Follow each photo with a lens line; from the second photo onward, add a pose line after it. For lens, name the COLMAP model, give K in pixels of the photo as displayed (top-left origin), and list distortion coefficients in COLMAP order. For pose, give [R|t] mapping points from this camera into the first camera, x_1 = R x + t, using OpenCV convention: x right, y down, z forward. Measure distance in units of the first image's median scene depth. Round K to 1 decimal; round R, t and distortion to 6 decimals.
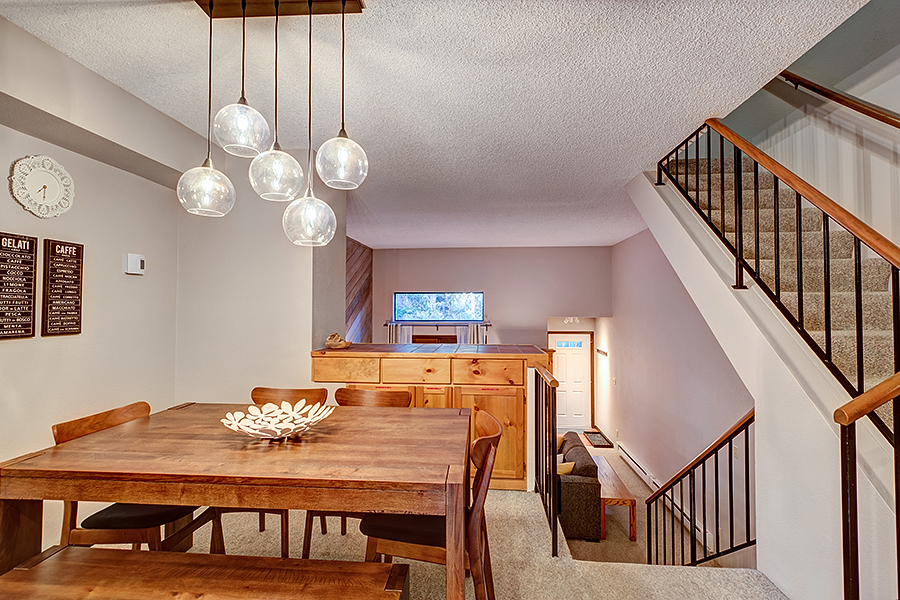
lens RADIAL K [[432.2, 0, 450.9], [0, 432.2, 300.4], [0, 0, 1]] dist [0.021180, -0.005504]
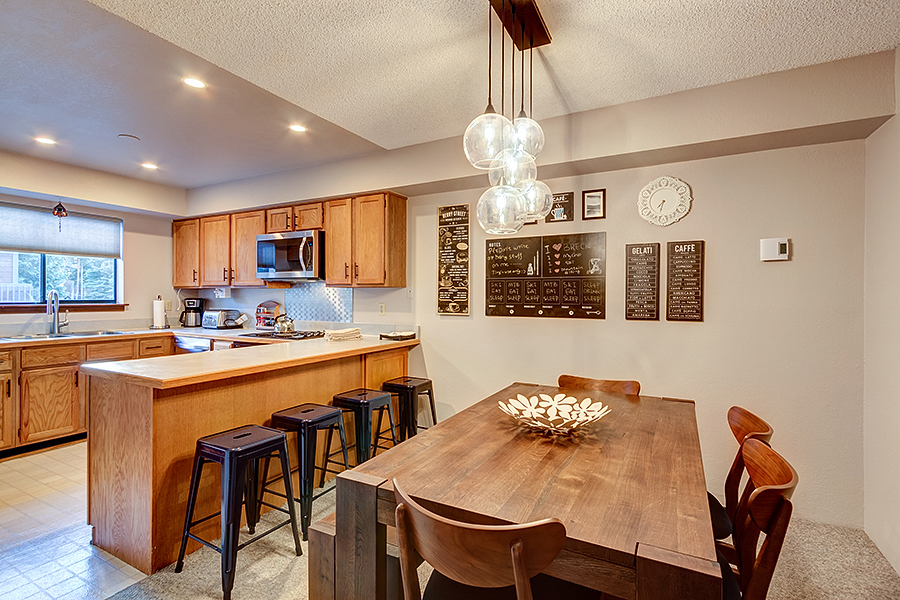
lens RADIAL K [[432.2, 0, 448.8], [0, 432.2, 298.8], [0, 0, 1]] dist [0.021180, -0.005504]
pose [[-0.409396, -0.003938, -0.912348, 0.450086], [0.007307, 0.999944, -0.007595, 0.024659], [0.912328, -0.009776, -0.409344, 0.928555]]
